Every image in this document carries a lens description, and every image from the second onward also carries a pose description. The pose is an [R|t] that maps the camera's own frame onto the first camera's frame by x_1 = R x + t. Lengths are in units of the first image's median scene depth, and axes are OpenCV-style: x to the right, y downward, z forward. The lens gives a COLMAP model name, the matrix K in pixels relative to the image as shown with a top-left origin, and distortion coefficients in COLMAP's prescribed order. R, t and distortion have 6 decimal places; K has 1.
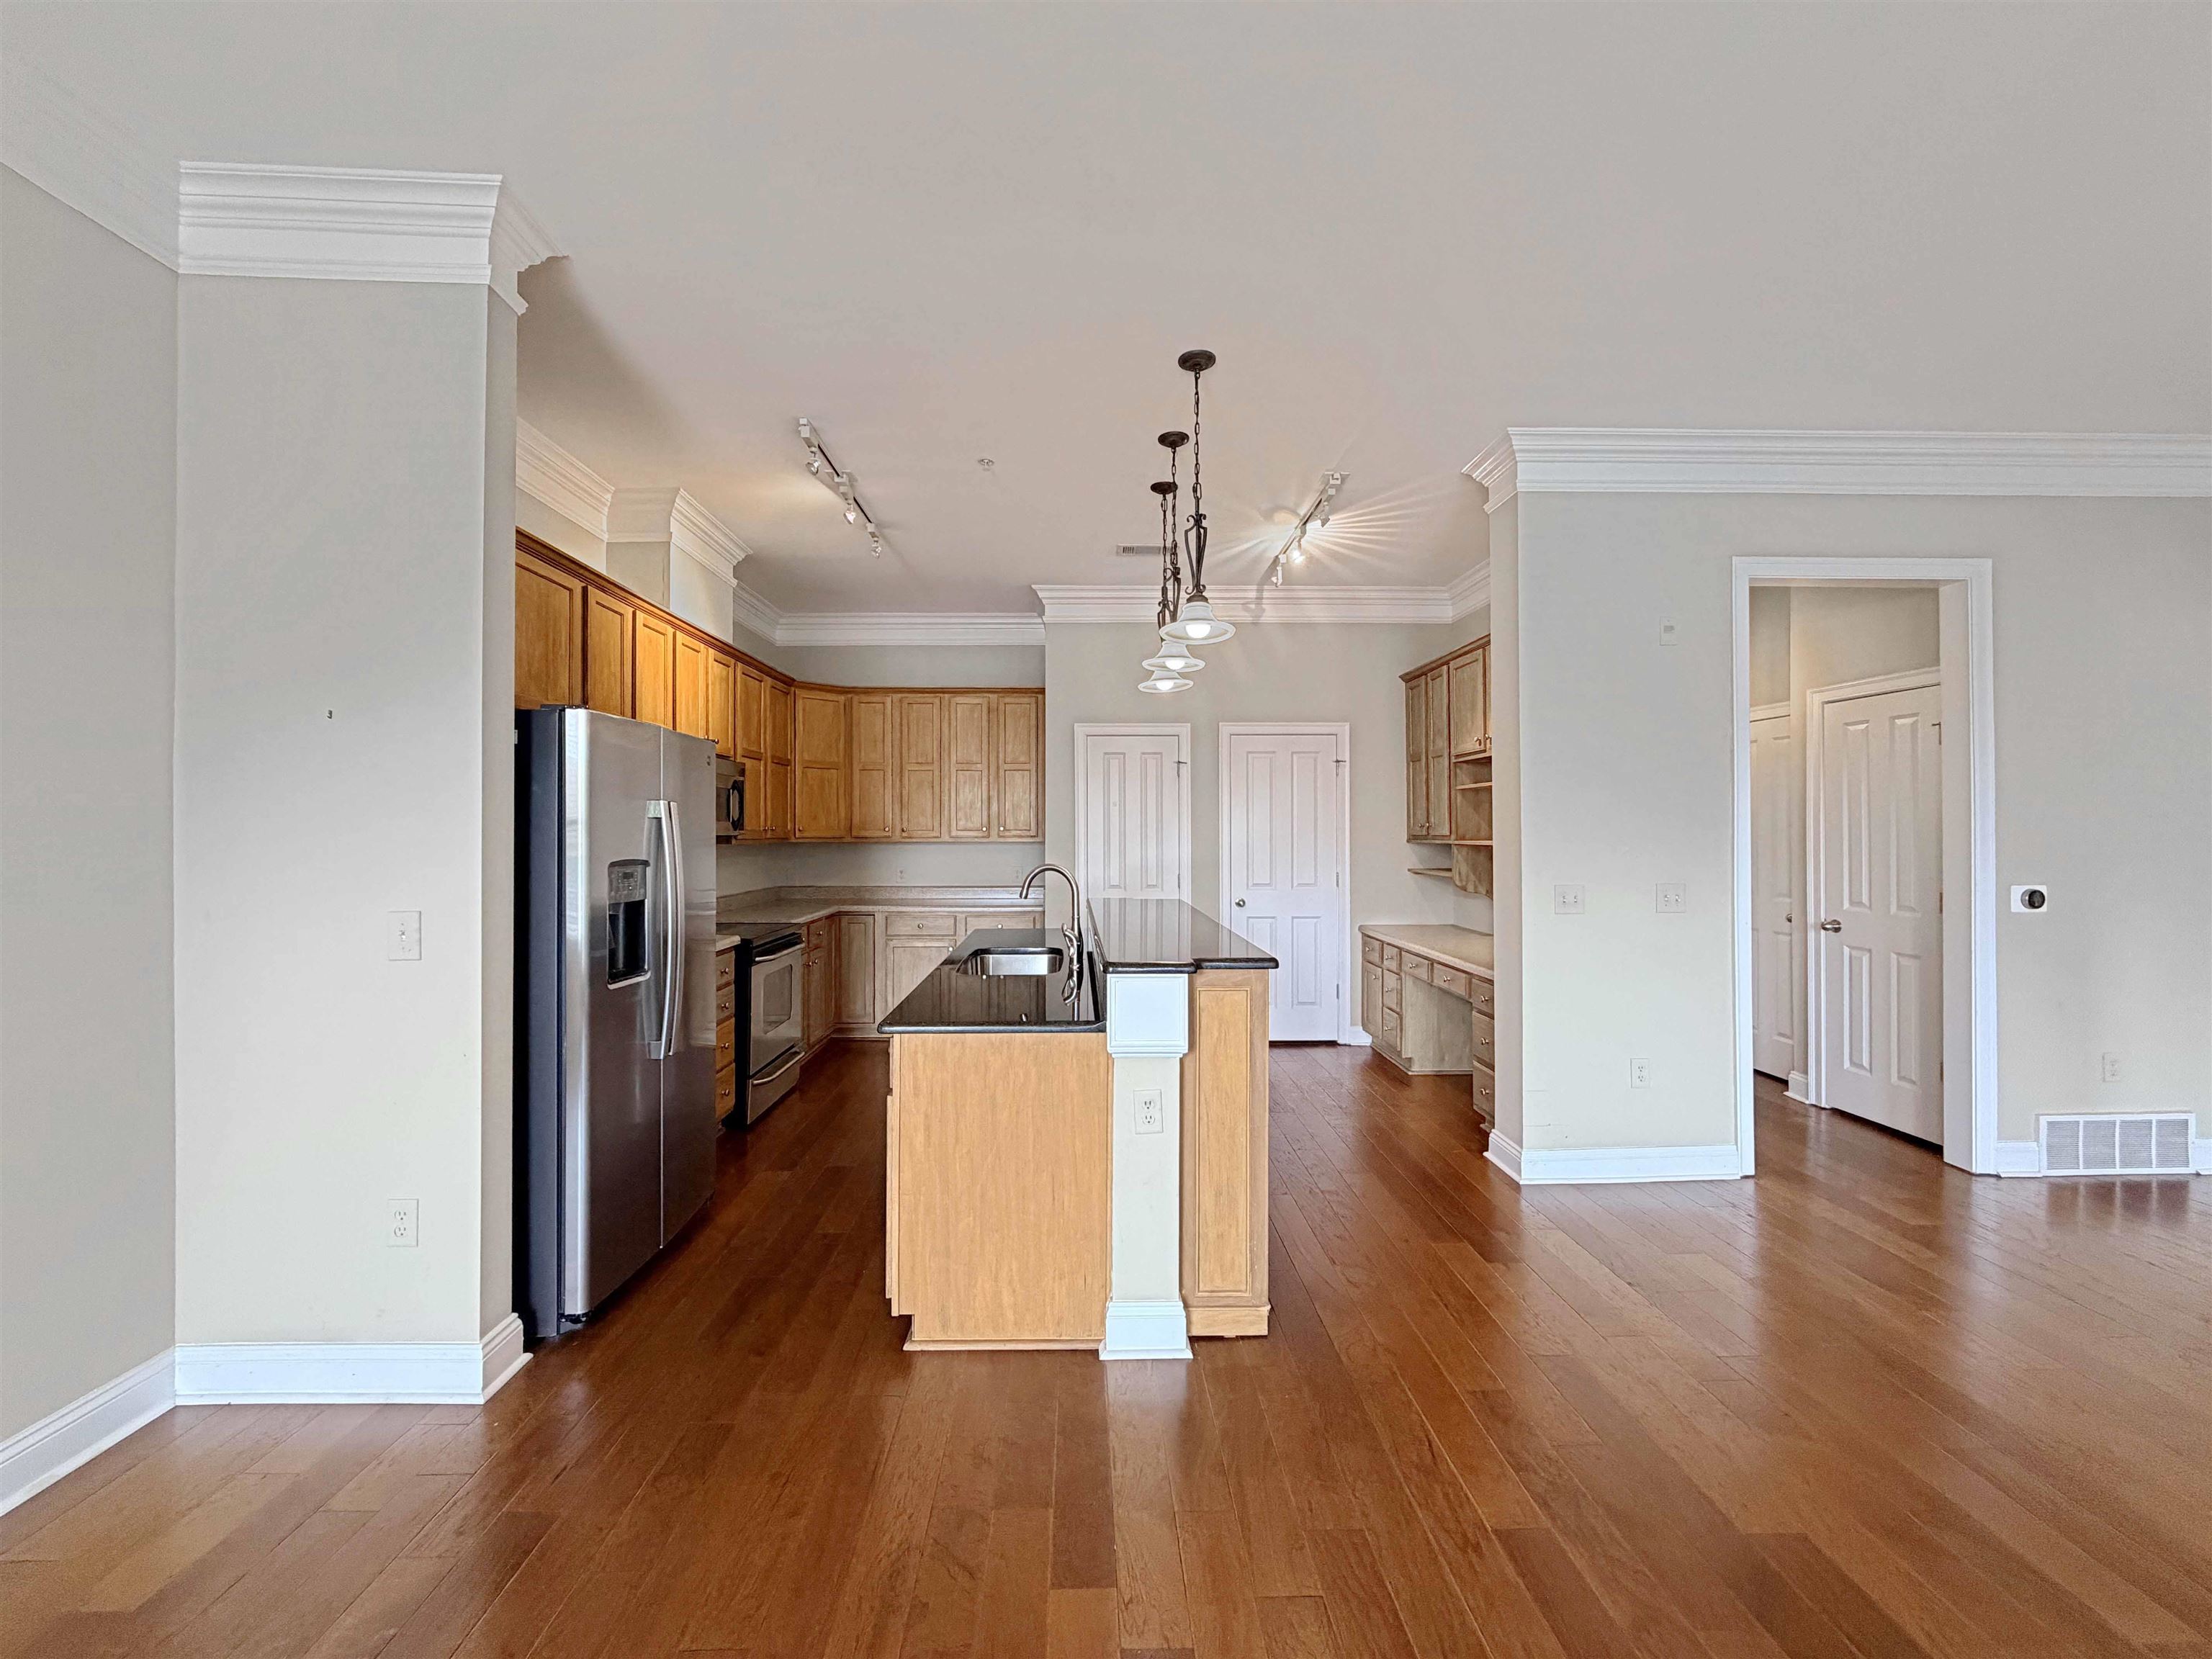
lens RADIAL K [[877.6, 0, 1098.2], [0, 877.6, 832.3], [0, 0, 1]] dist [-0.000235, -0.000286]
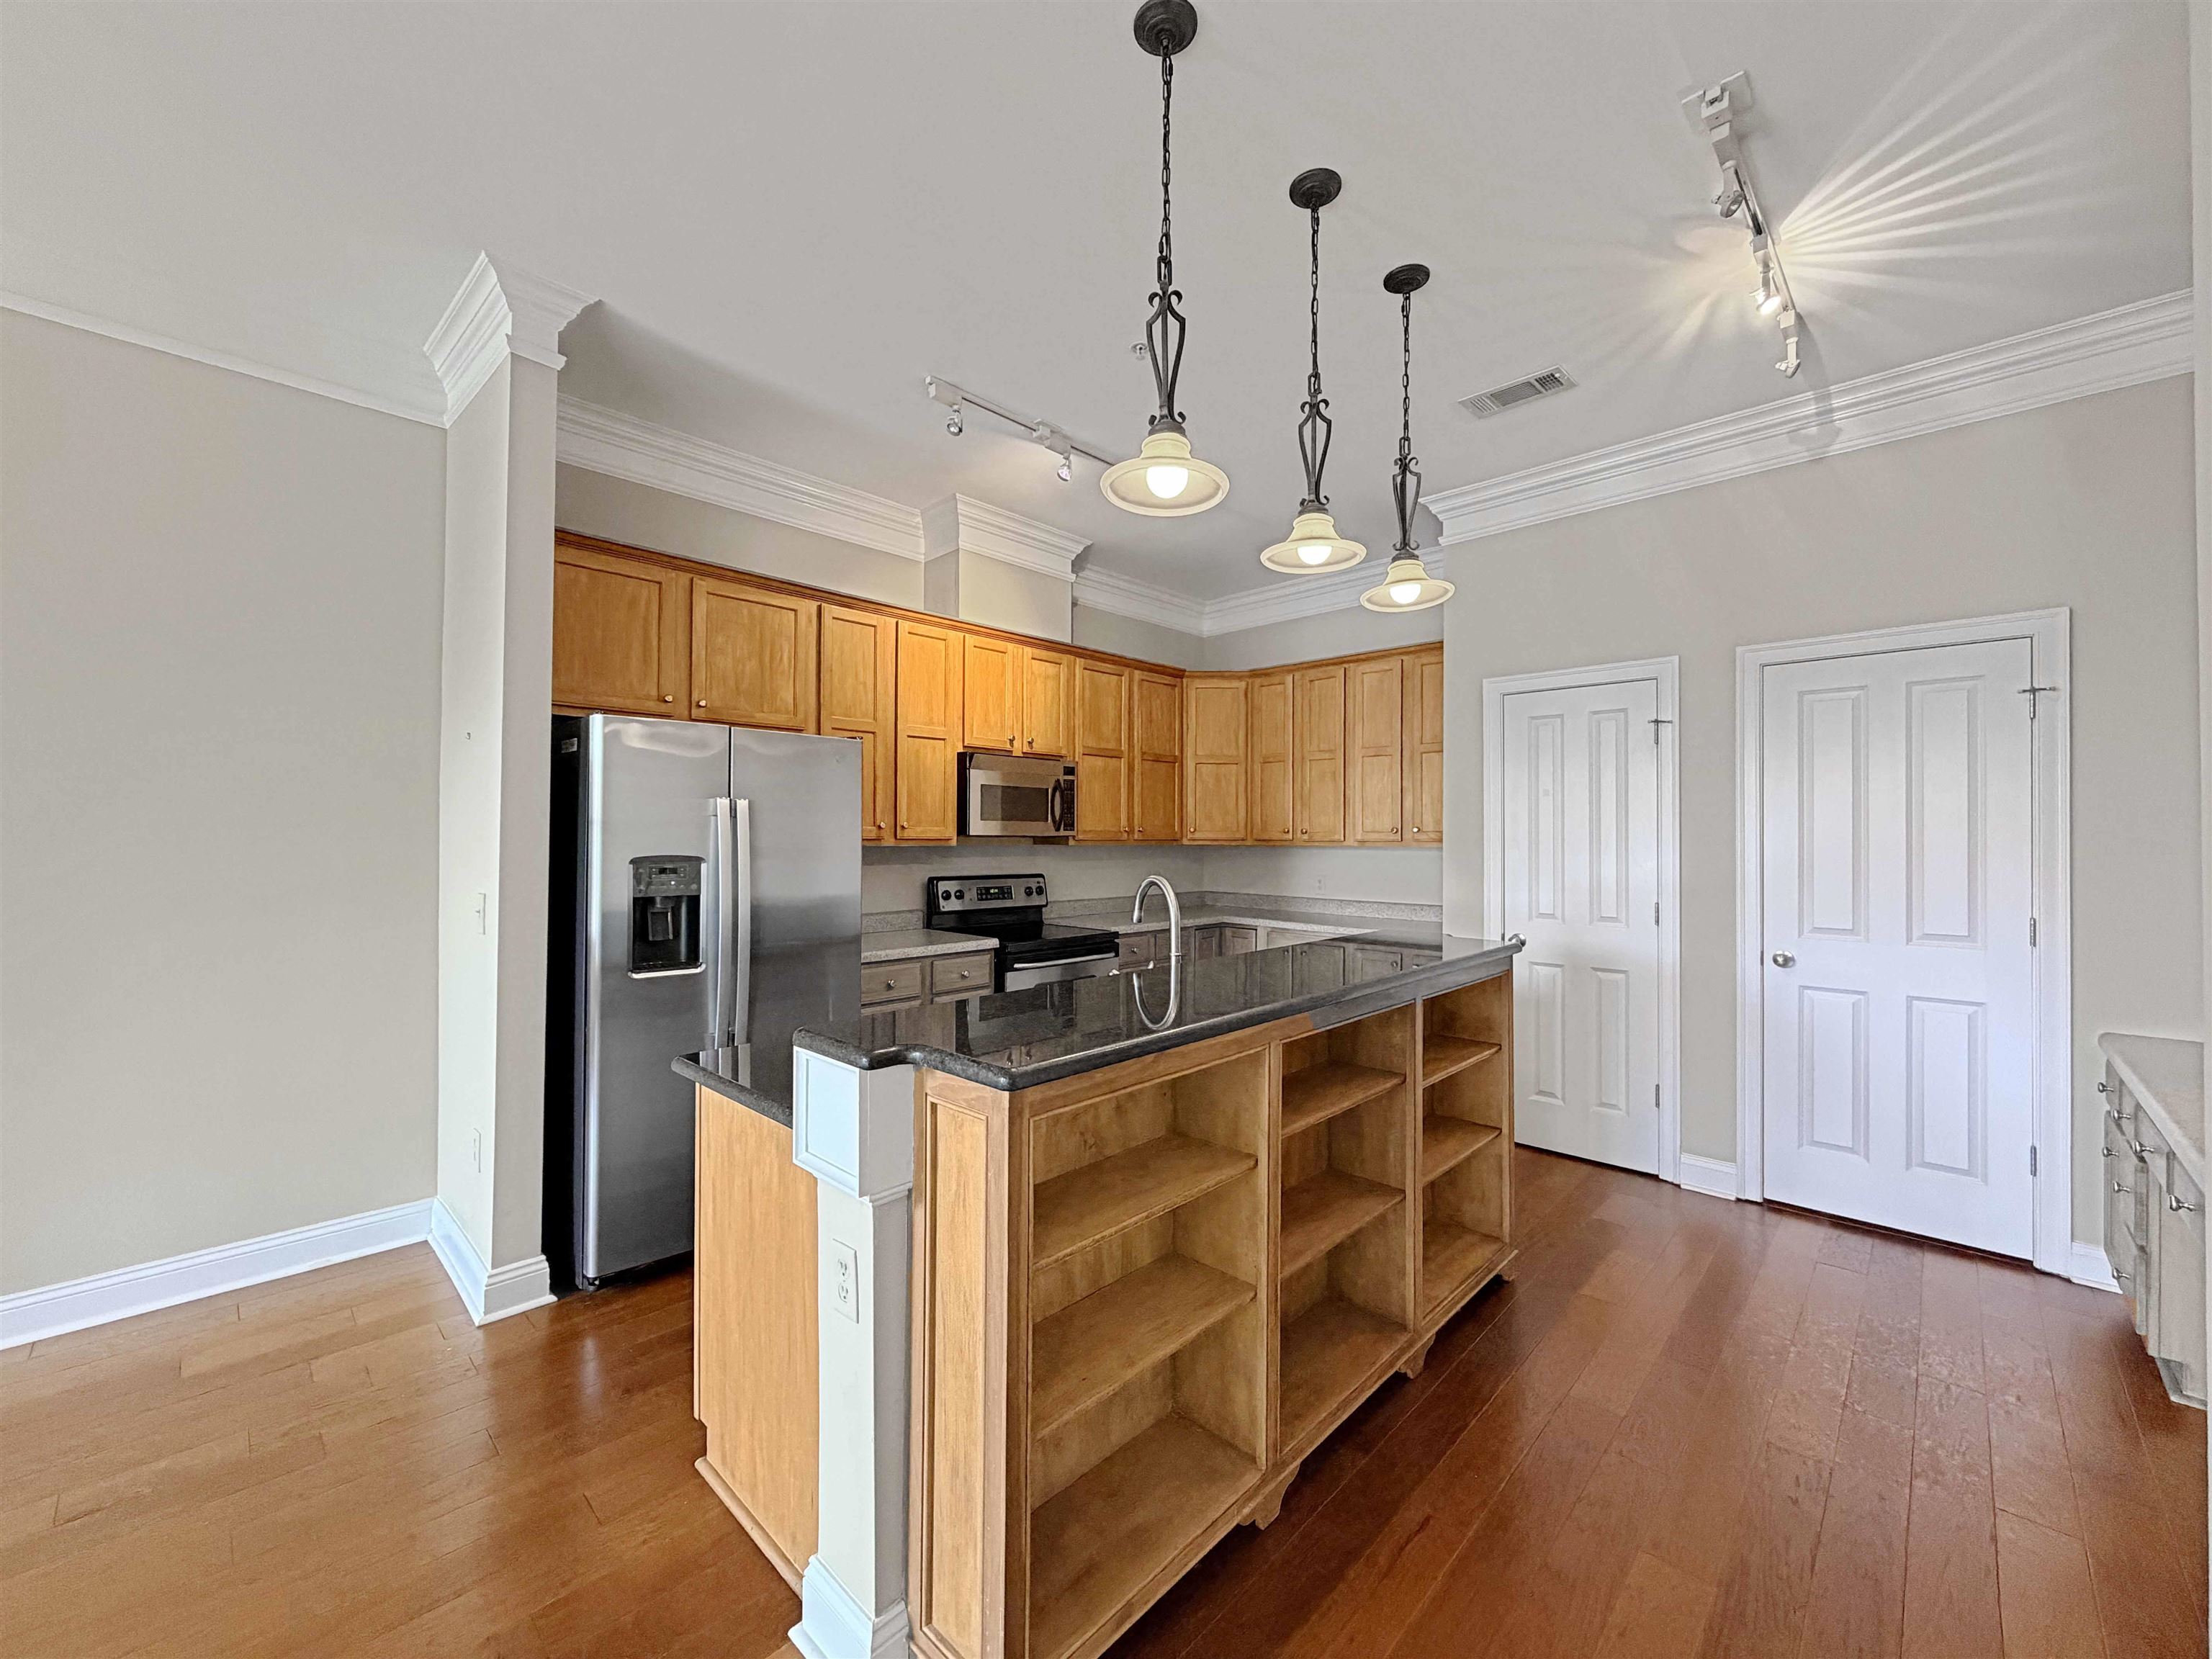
lens RADIAL K [[877.6, 0, 1098.7], [0, 877.6, 832.8], [0, 0, 1]] dist [-0.000235, -0.000286]
pose [[0.702282, 0.000640, -0.711899, 0.416903], [-0.004547, 0.999983, -0.003586, 0.004237], [0.711885, 0.005756, 0.702273, 0.465473]]
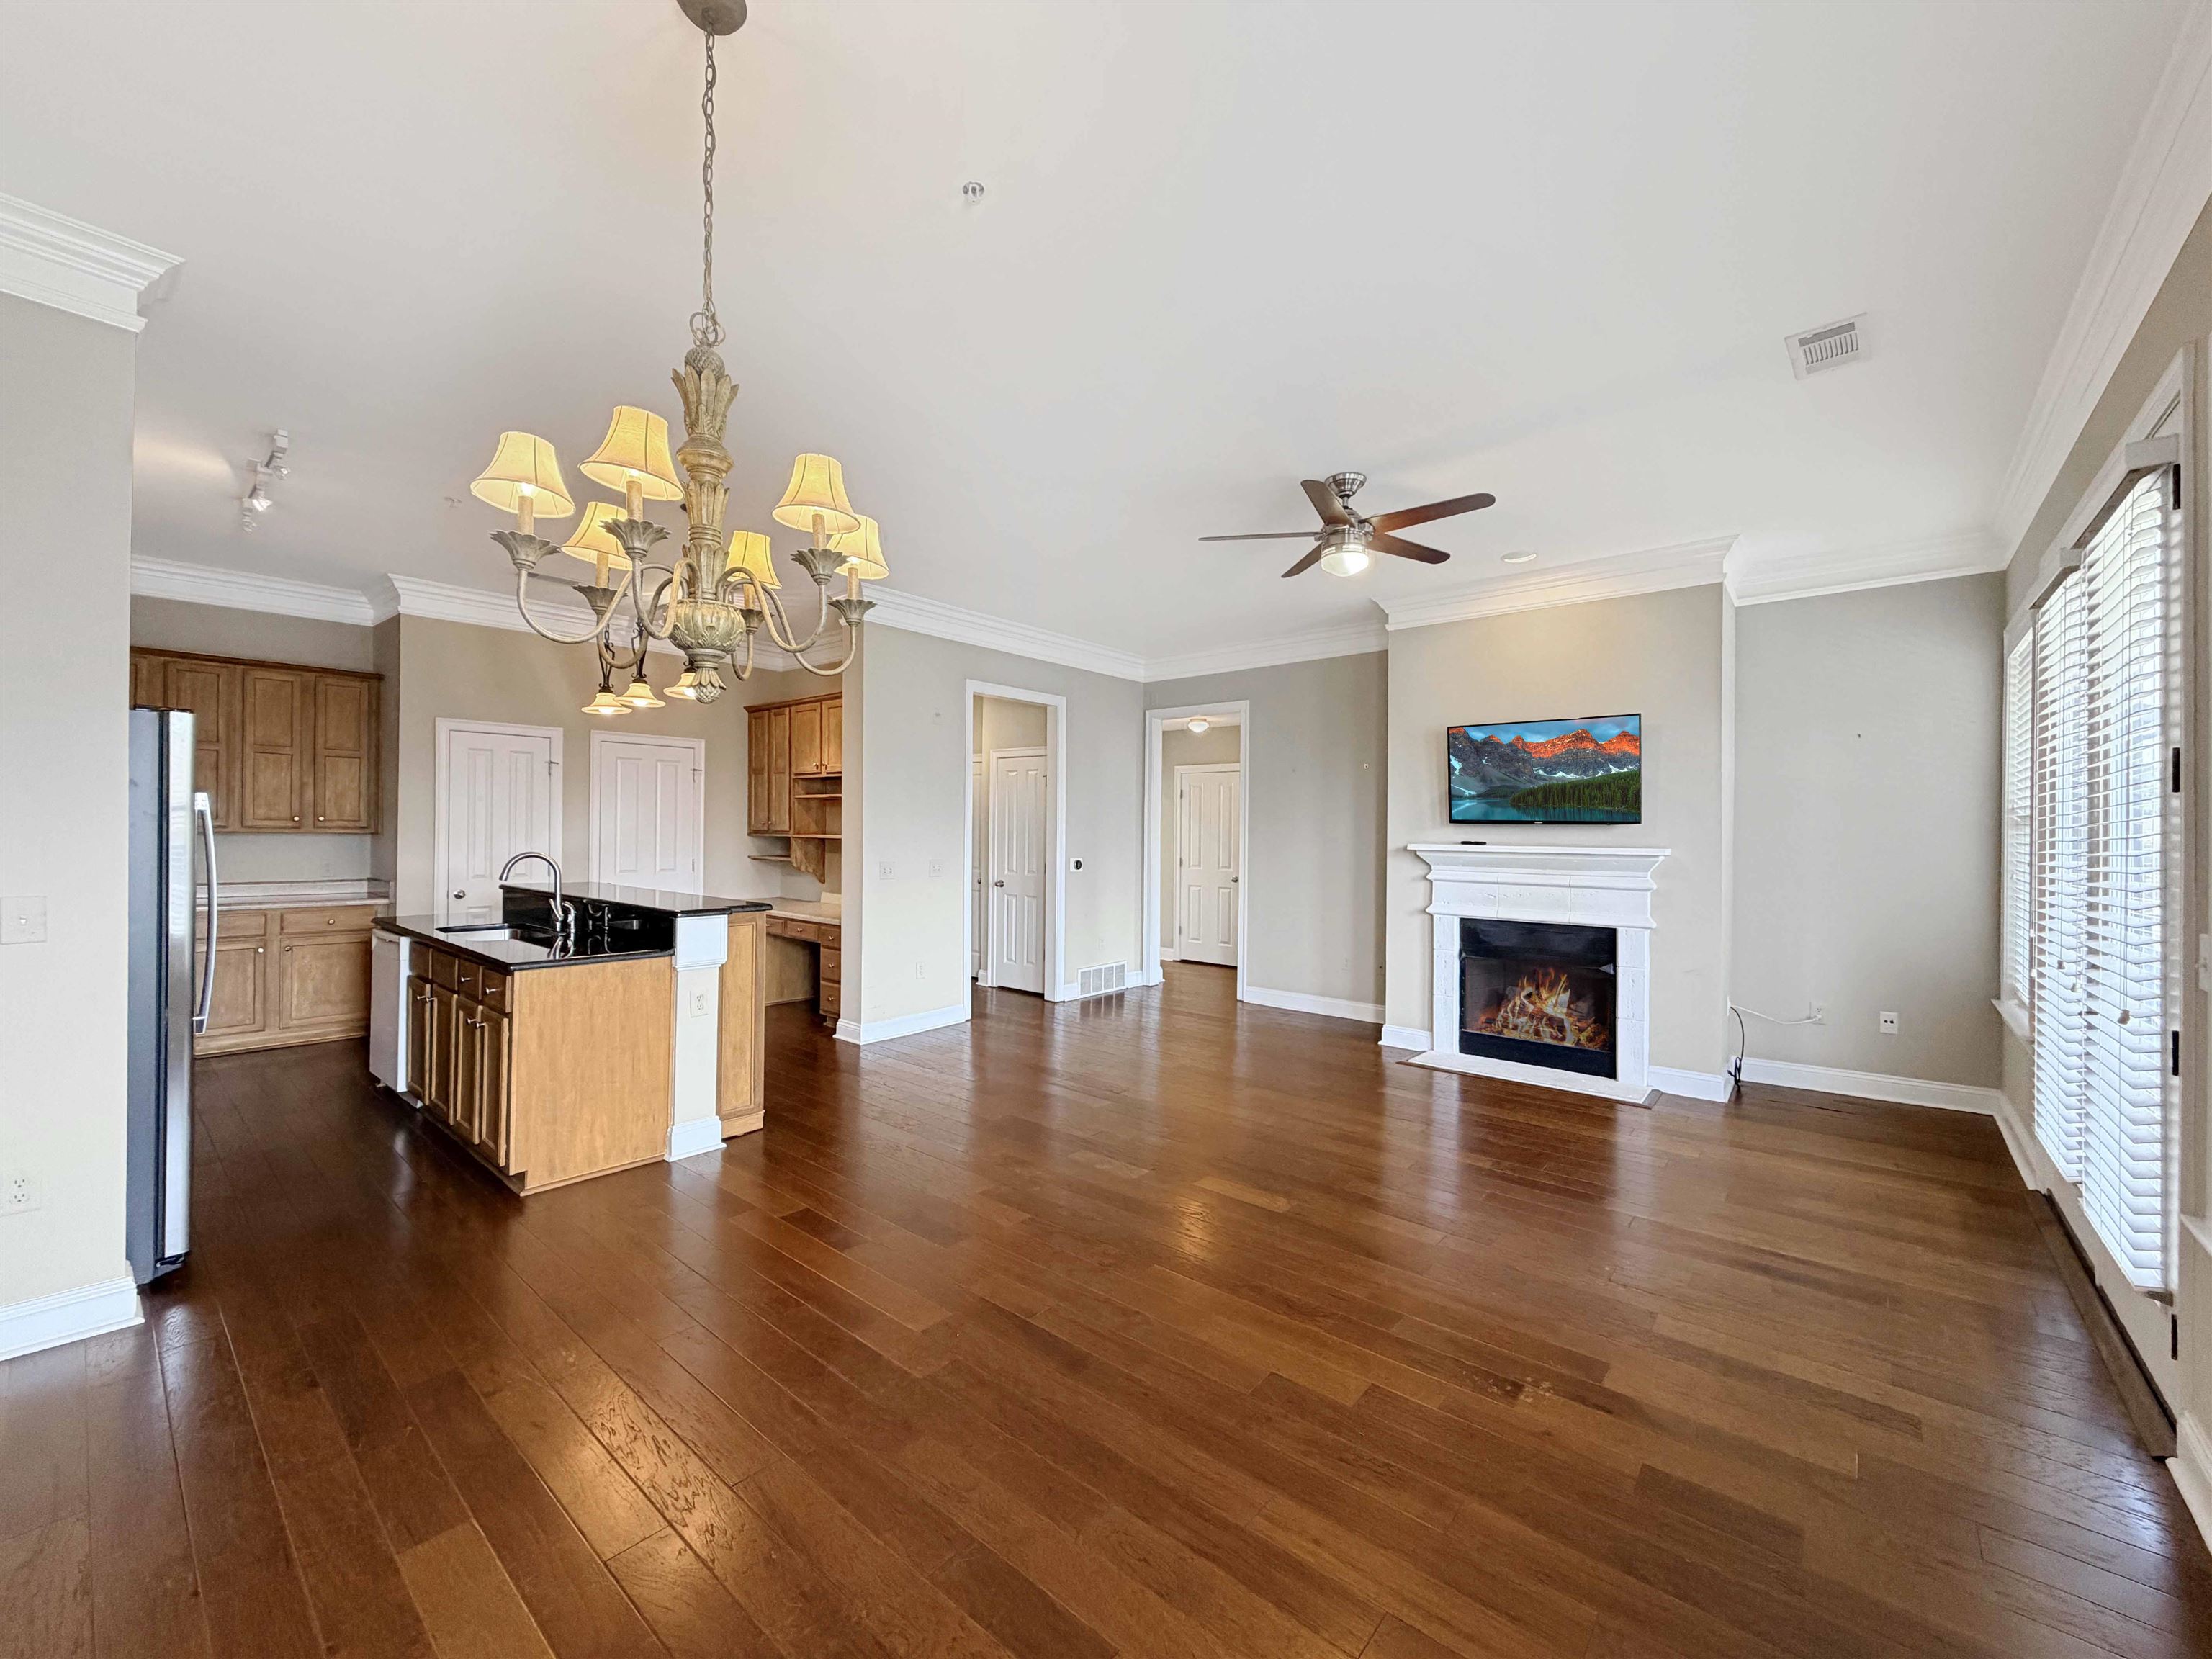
lens RADIAL K [[877.6, 0, 1098.6], [0, 877.6, 830.4], [0, 0, 1]] dist [-0.000235, -0.000286]
pose [[0.666801, 0.009973, 0.745169, -0.441042], [-0.013890, 0.999903, -0.000953, -0.003837], [-0.745107, -0.009715, 0.666875, -0.413837]]
